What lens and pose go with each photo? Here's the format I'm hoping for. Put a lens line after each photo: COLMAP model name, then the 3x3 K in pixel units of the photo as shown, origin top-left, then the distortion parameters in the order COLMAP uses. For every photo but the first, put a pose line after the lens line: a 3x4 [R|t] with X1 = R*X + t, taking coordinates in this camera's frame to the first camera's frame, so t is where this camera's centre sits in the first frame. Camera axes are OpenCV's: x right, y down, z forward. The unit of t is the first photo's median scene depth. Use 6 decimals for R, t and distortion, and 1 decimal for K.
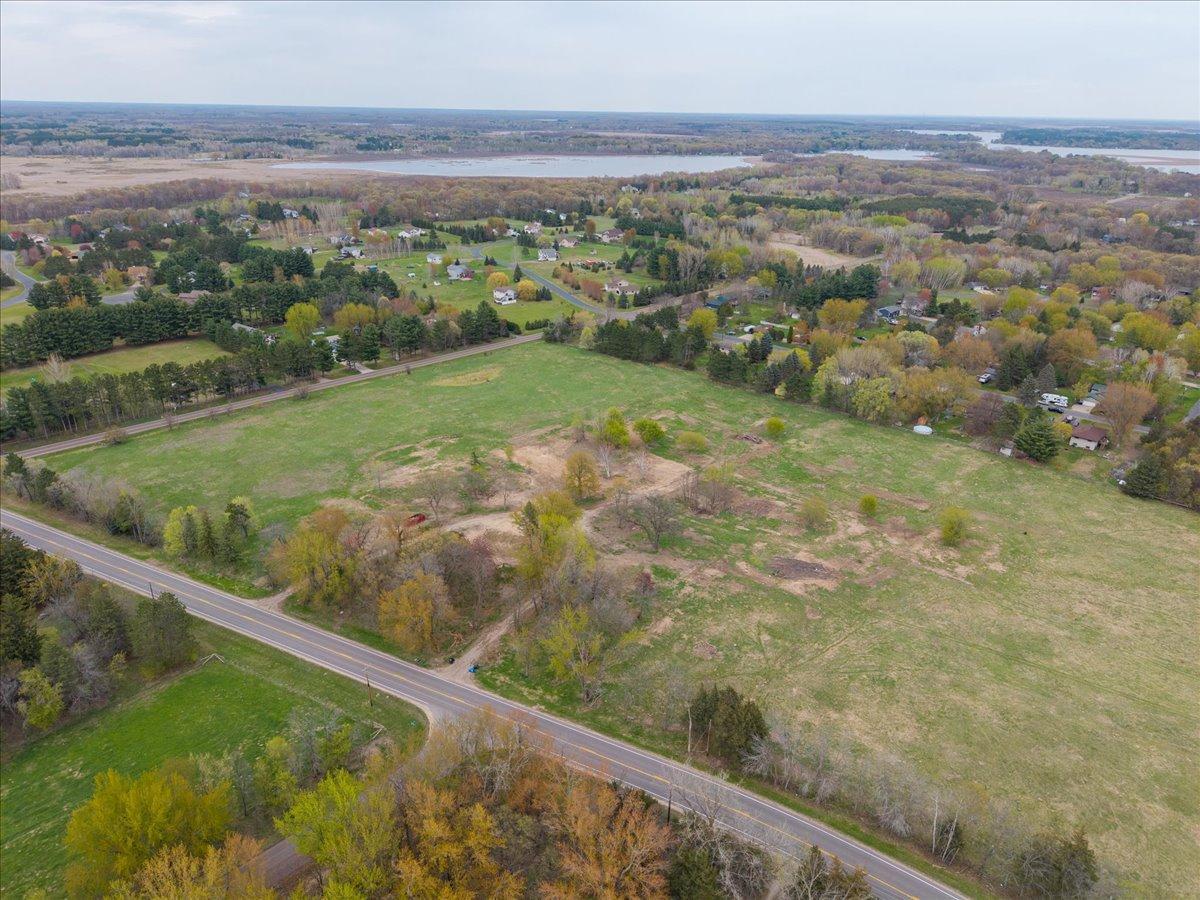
lens RADIAL K [[798.8, 0, 602.2], [0, 798.8, 457.7], [0, 0, 1]] dist [0.031326, -0.033236]
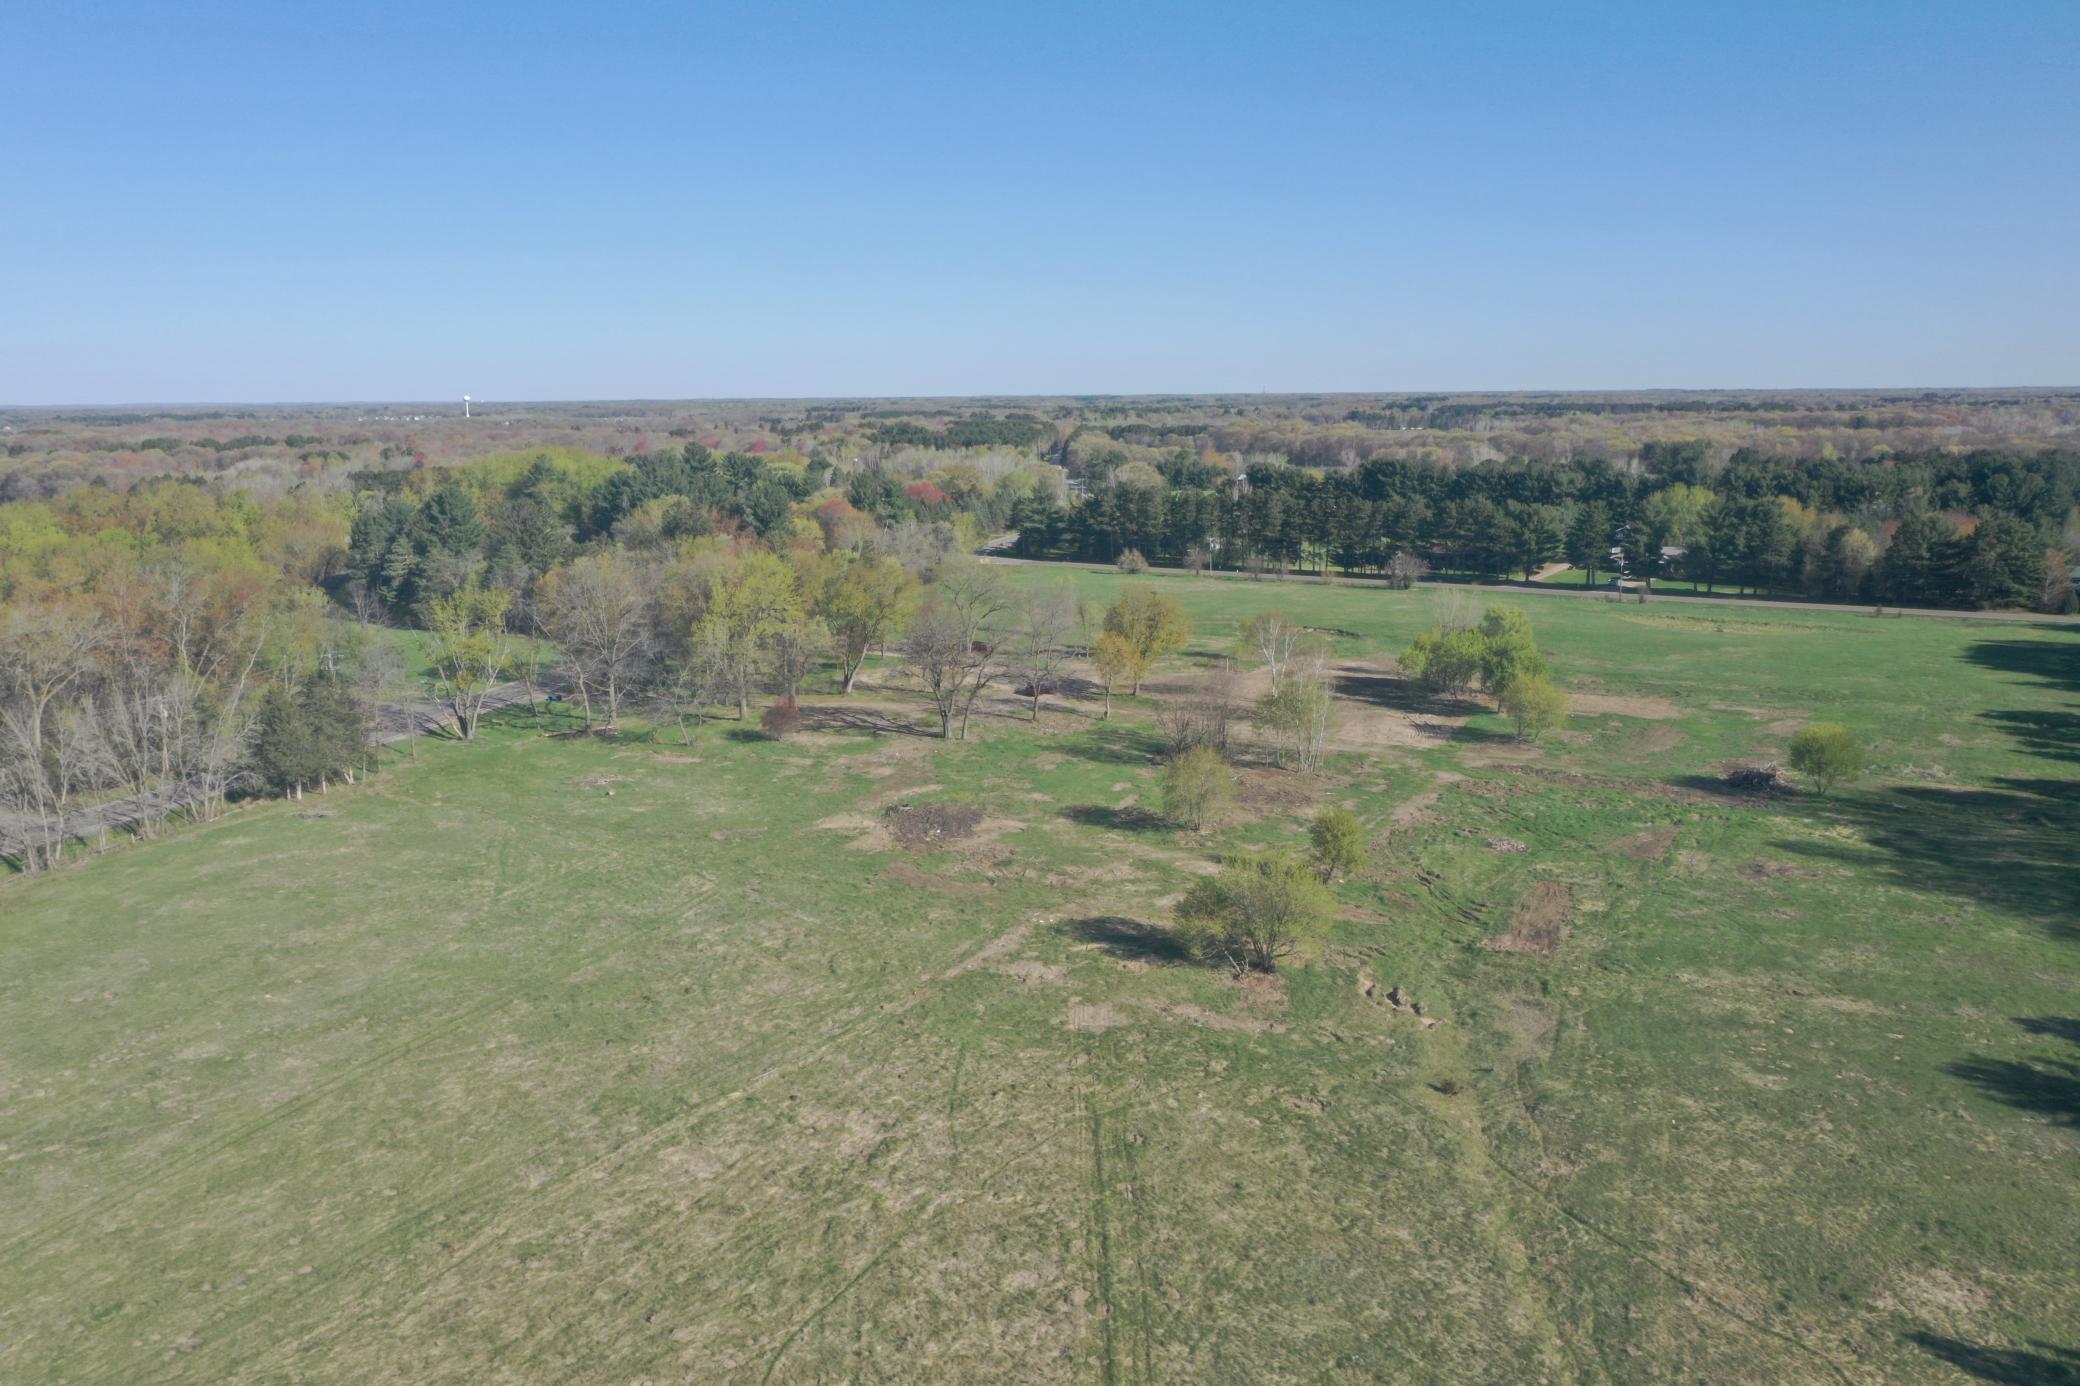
lens RADIAL K [[1659.5, 0, 1041.6], [0, 1659.5, 692.3], [0, 0, 1]] dist [-0.007358, 0.000371]
pose [[0.205387, 0.159160, -0.965652, 0.816037], [-0.379526, 0.922429, 0.071313, 0.004616], [0.902096, 0.351843, 0.249860, 0.666467]]
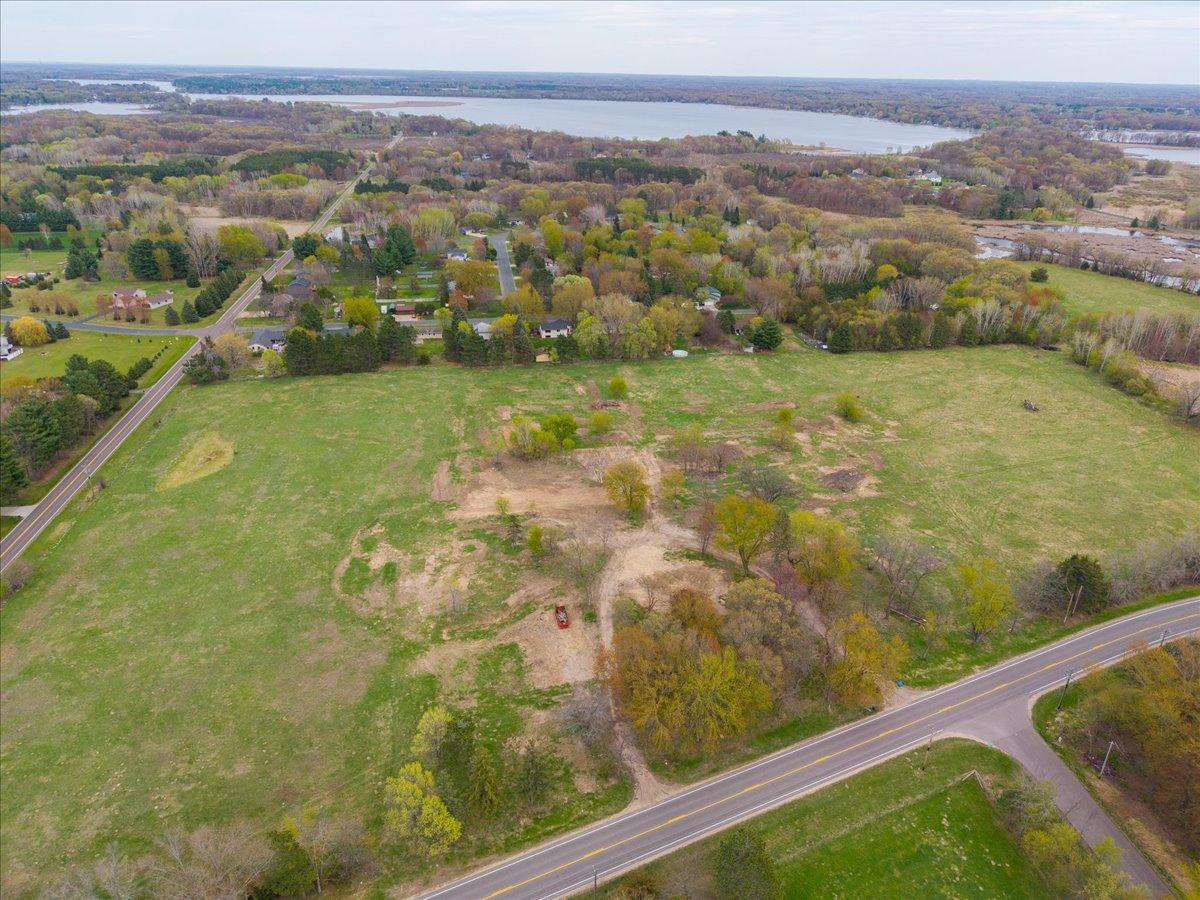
lens RADIAL K [[798.8, 0, 598.9], [0, 798.8, 453.2], [0, 0, 1]] dist [0.031326, -0.033236]
pose [[0.606671, -0.347709, 0.714877, -0.619219], [0.311719, 0.931301, 0.188439, -0.176806], [-0.731288, 0.108521, 0.673381, 0.388154]]
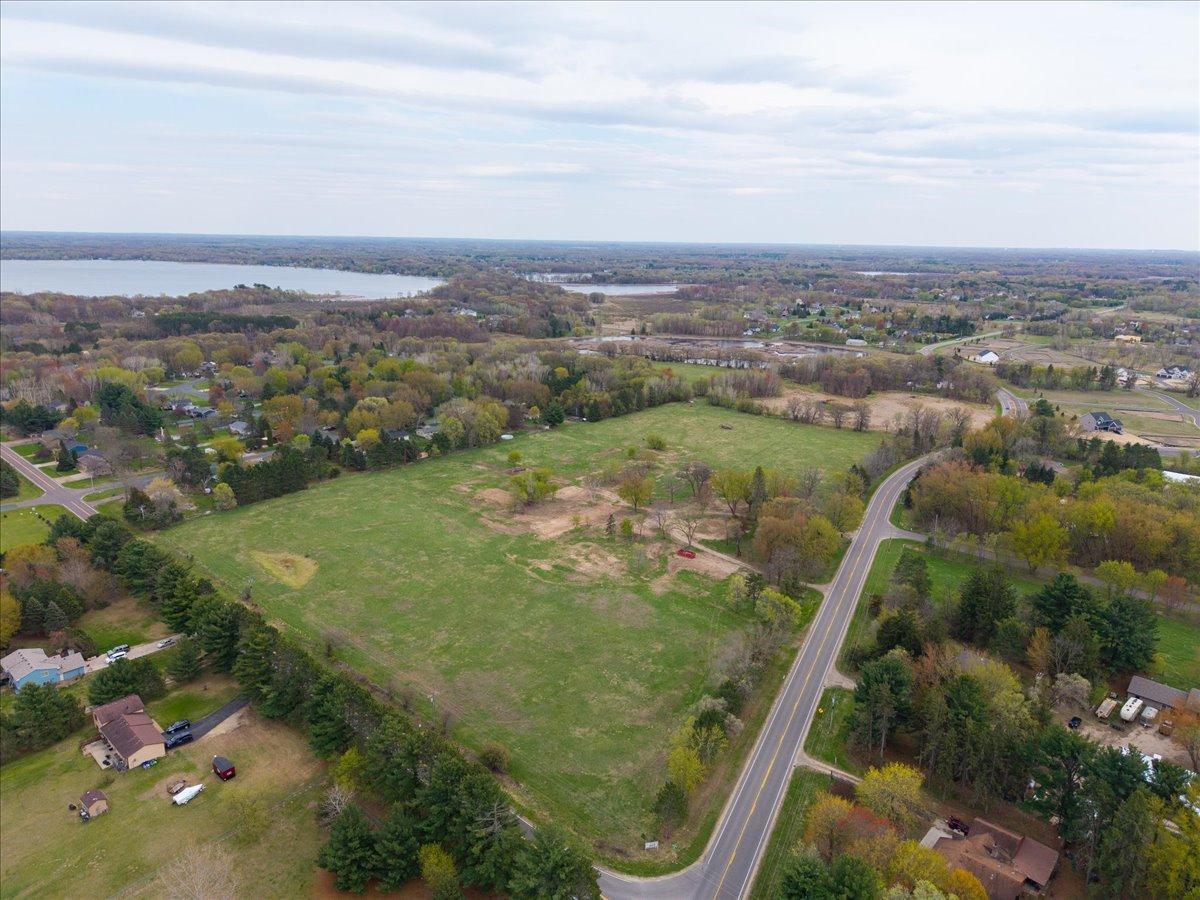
lens RADIAL K [[798.8, 0, 602.3], [0, 798.8, 454.4], [0, 0, 1]] dist [0.031326, -0.033236]
pose [[-0.033541, -0.276944, 0.960300, -1.216930], [0.384922, 0.883141, 0.268137, -0.390348], [-0.922339, 0.378635, 0.076981, 0.849398]]
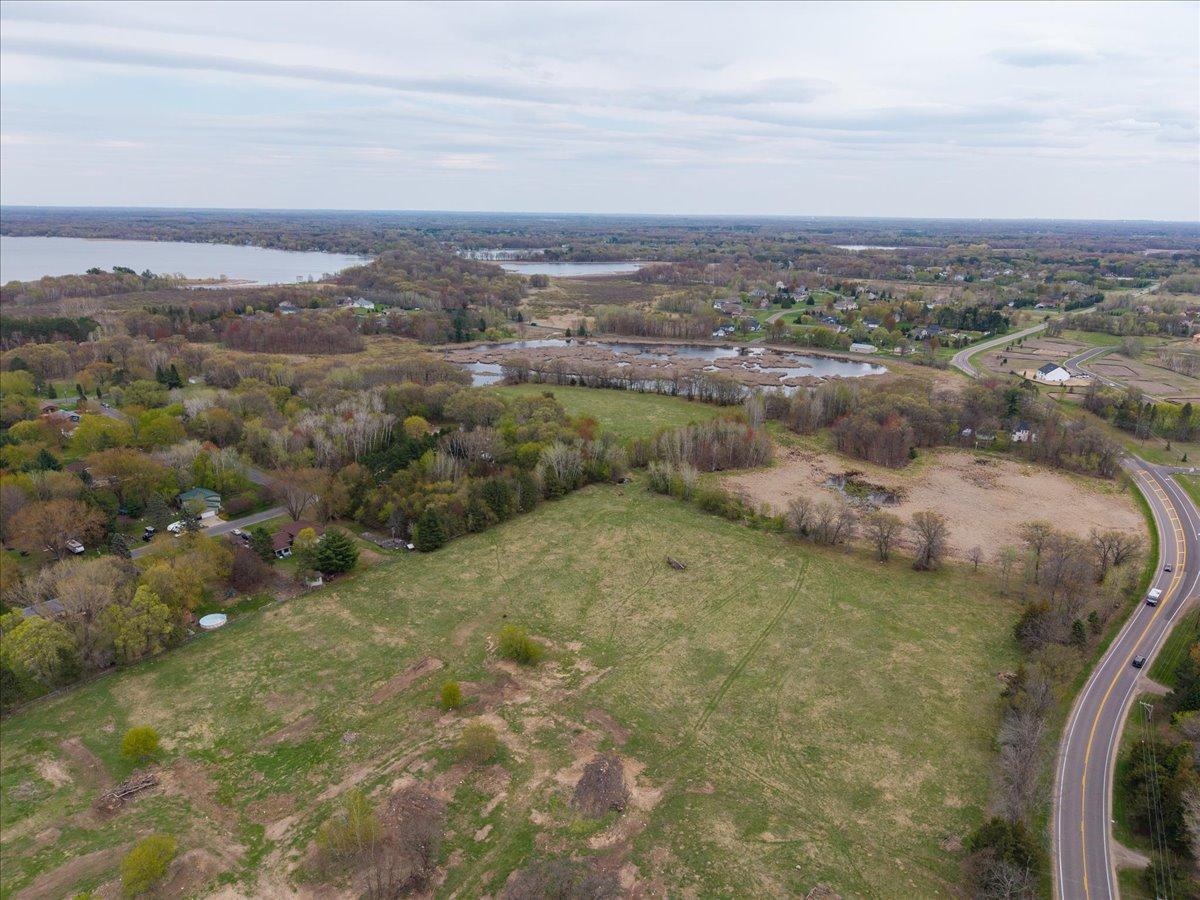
lens RADIAL K [[798.8, 0, 596.5], [0, 798.8, 455.8], [0, 0, 1]] dist [0.031326, -0.033236]
pose [[-0.061060, -0.308428, 0.949286, -0.298959], [0.387390, 0.869185, 0.307321, -0.291269], [-0.919892, 0.386509, 0.066409, 0.673373]]
